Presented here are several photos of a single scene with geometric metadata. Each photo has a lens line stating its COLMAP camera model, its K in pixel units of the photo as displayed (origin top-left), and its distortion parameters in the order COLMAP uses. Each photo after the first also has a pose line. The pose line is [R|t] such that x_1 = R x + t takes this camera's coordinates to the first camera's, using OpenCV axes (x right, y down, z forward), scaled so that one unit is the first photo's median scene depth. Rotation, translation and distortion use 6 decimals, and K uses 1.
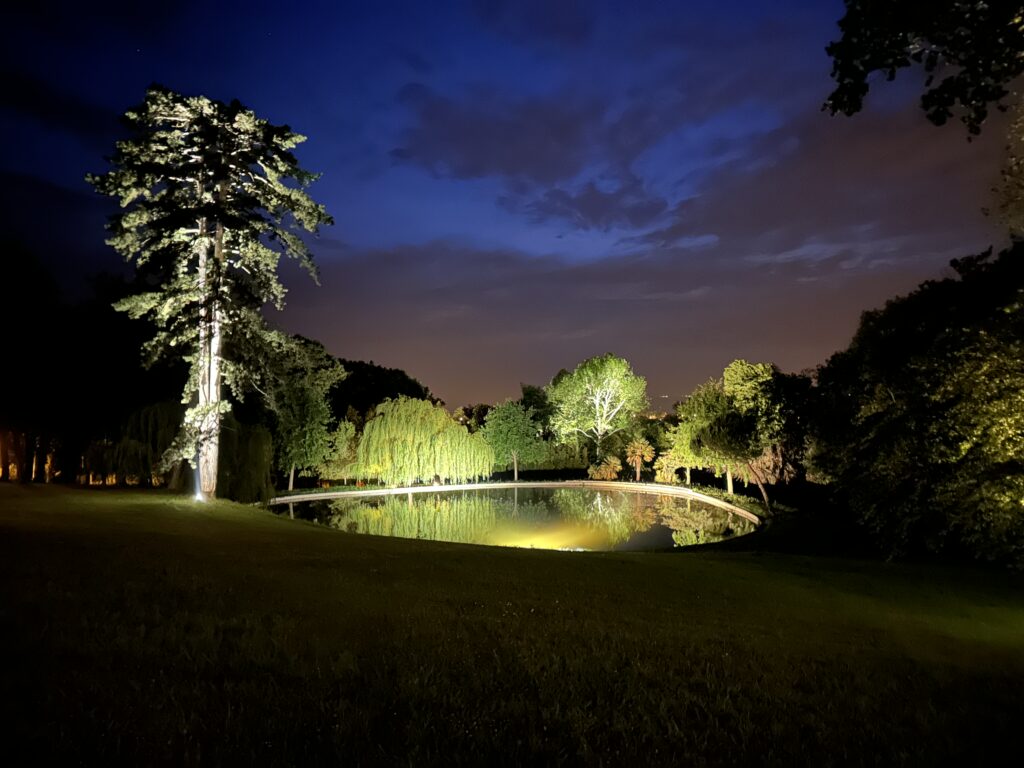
lens RADIAL K [[716.2, 0, 506.1], [0, 716.2, 384.7], [0, 0, 1]] dist [-0.003198, -0.008250]
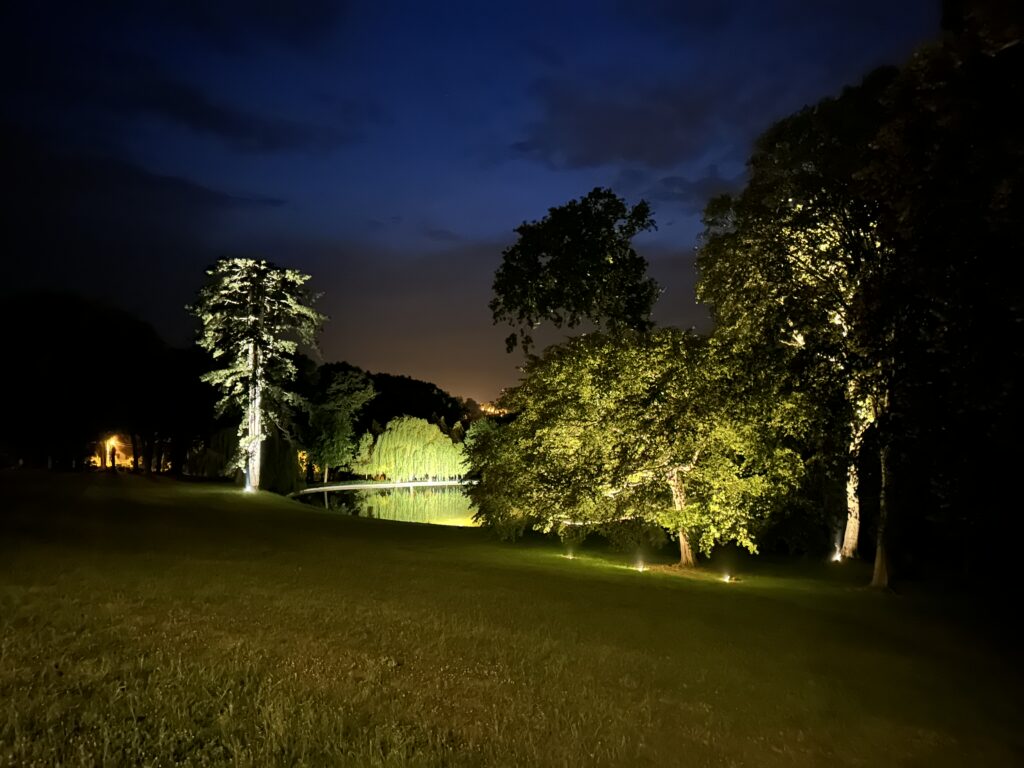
lens RADIAL K [[716.2, 0, 520.8], [0, 716.2, 383.7], [0, 0, 1]] dist [-0.003198, -0.008250]
pose [[0.994988, 0.008550, -0.099631, 0.210594], [-0.007008, 0.999850, 0.015822, -0.069053], [0.099751, -0.015044, 0.994899, -0.344687]]
